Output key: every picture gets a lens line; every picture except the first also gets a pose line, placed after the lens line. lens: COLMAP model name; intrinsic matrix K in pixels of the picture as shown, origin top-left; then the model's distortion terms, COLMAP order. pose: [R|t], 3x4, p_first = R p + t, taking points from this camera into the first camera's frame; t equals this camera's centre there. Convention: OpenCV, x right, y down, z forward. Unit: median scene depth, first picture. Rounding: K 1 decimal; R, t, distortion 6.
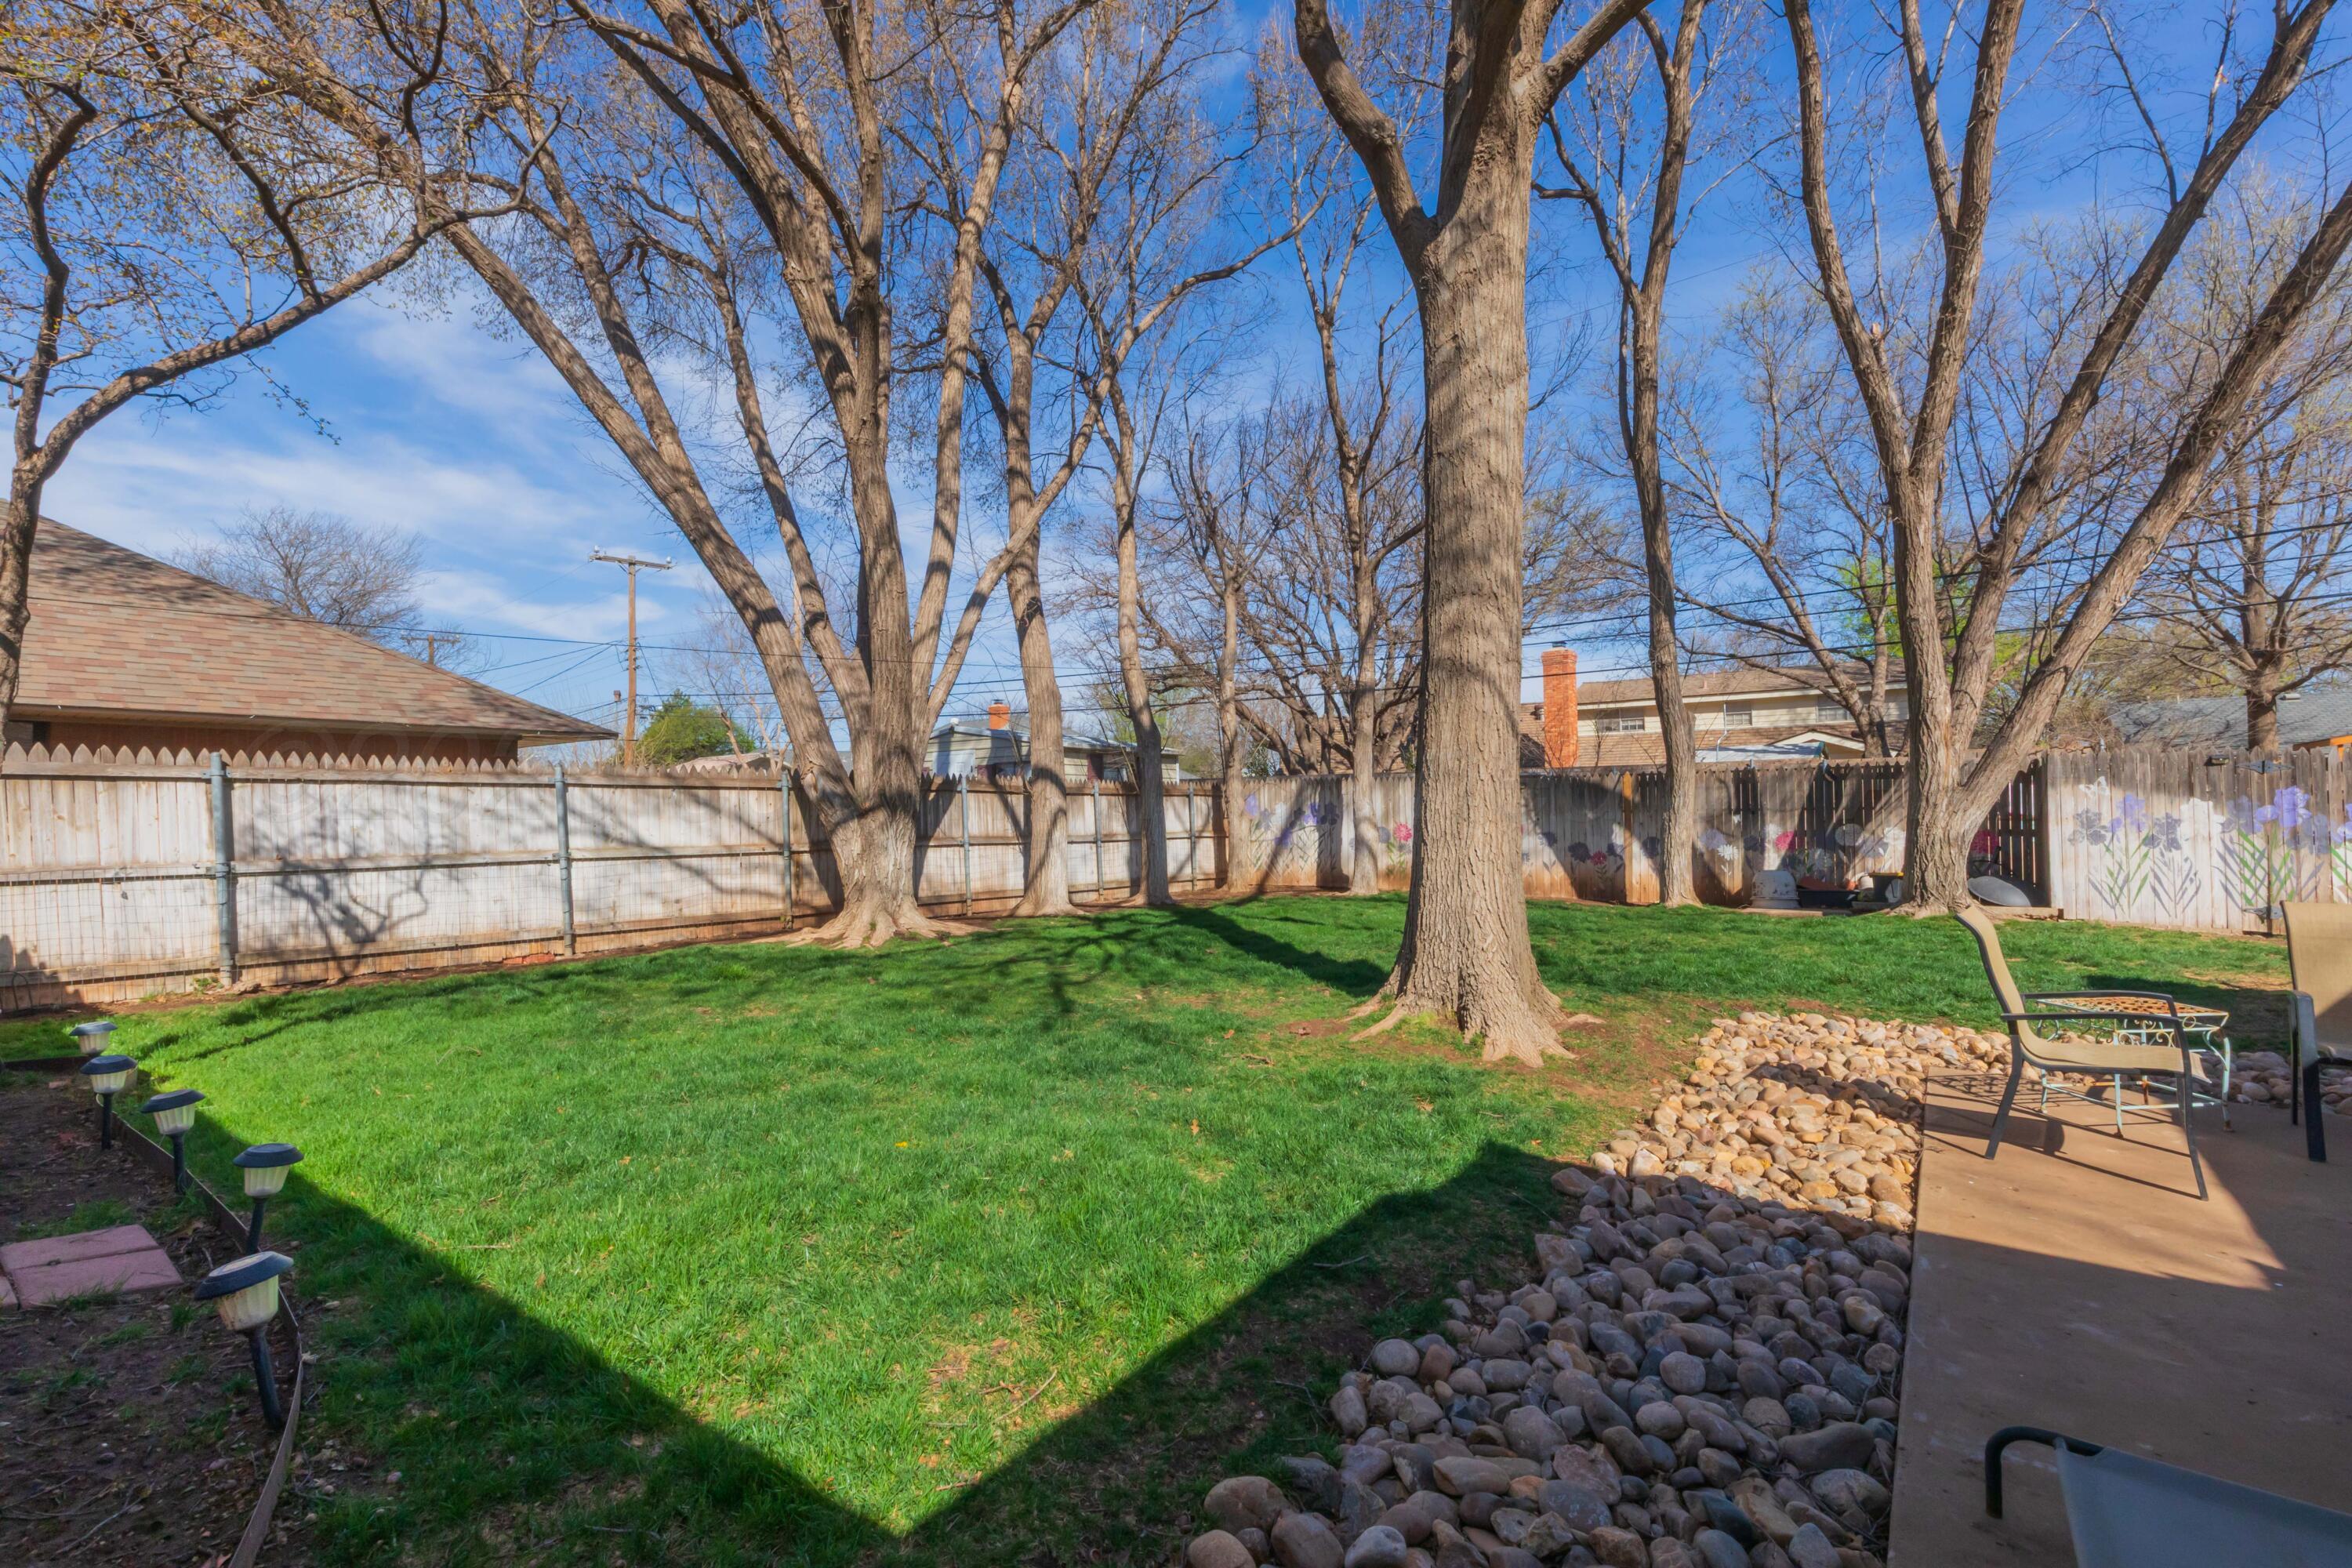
lens RADIAL K [[1043.3, 0, 1192.8], [0, 1043.3, 778.9], [0, 0, 1]] dist [0.001814, -0.000072]
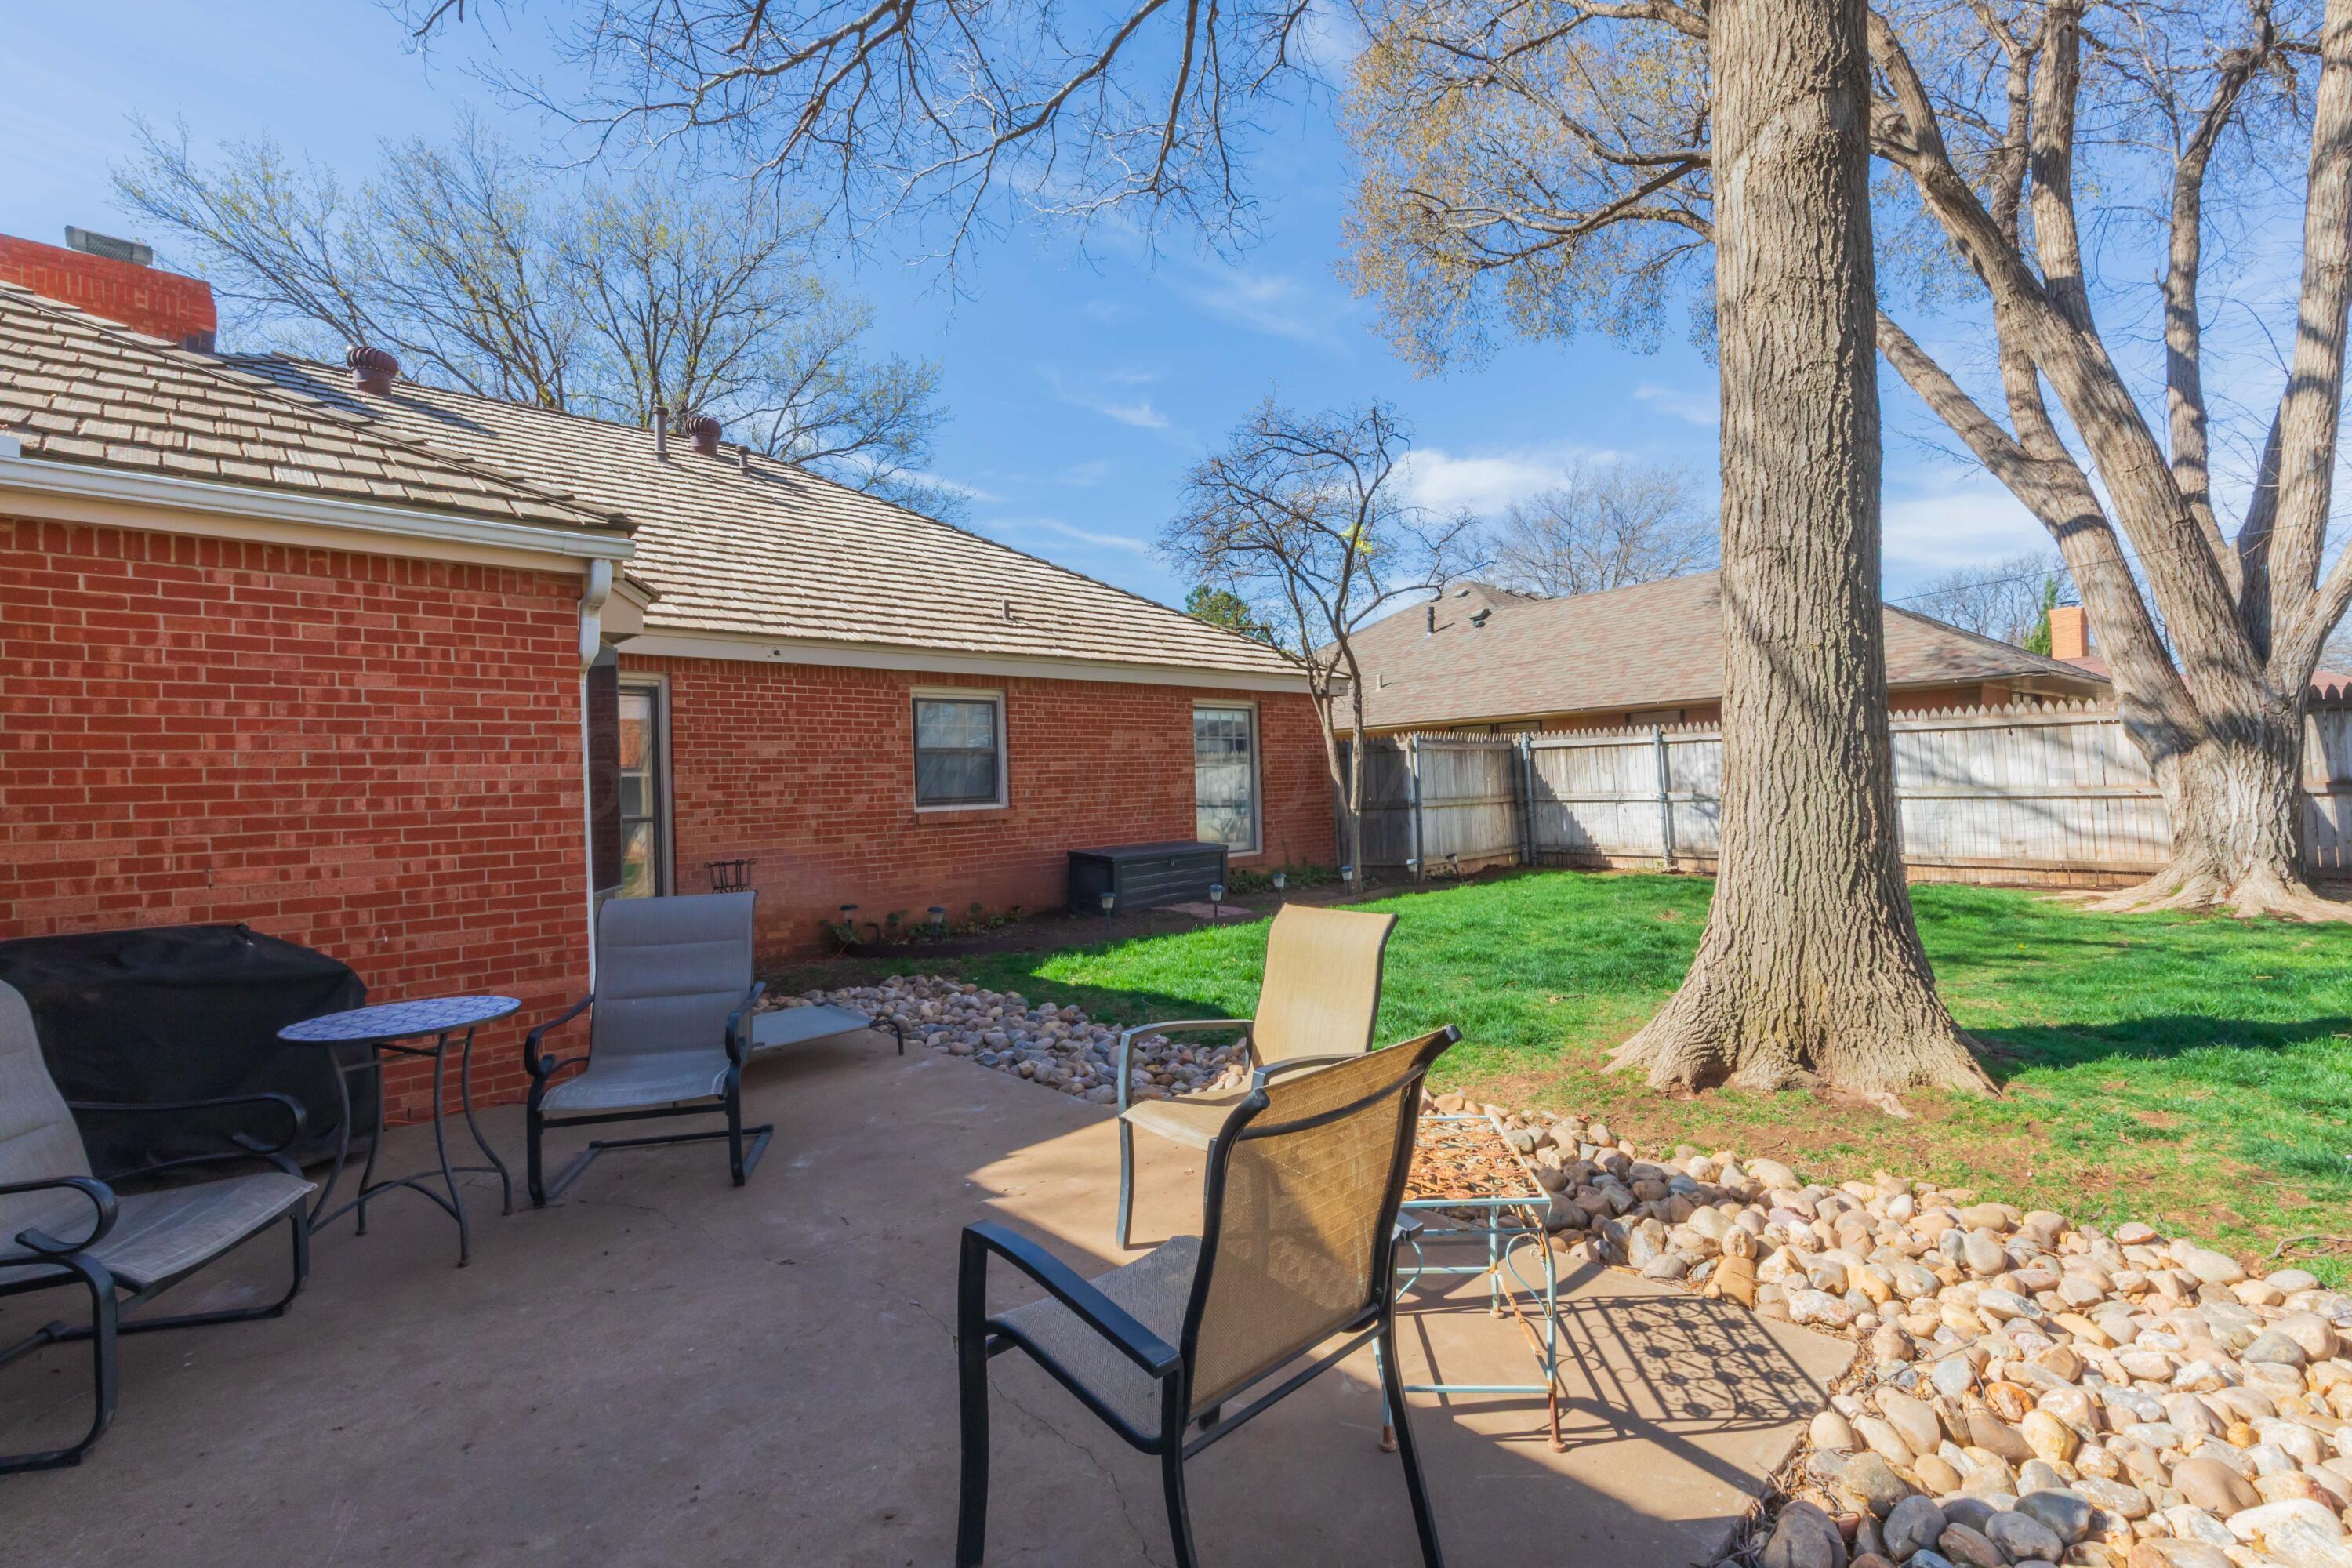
lens RADIAL K [[1043.3, 0, 1192.8], [0, 1043.3, 778.9], [0, 0, 1]] dist [0.001814, -0.000072]
pose [[-0.183249, 0.009365, -0.983022, 0.616145], [0.062395, 0.998049, -0.002123, 0.011375], [0.981084, -0.061724, -0.183476, 0.427361]]
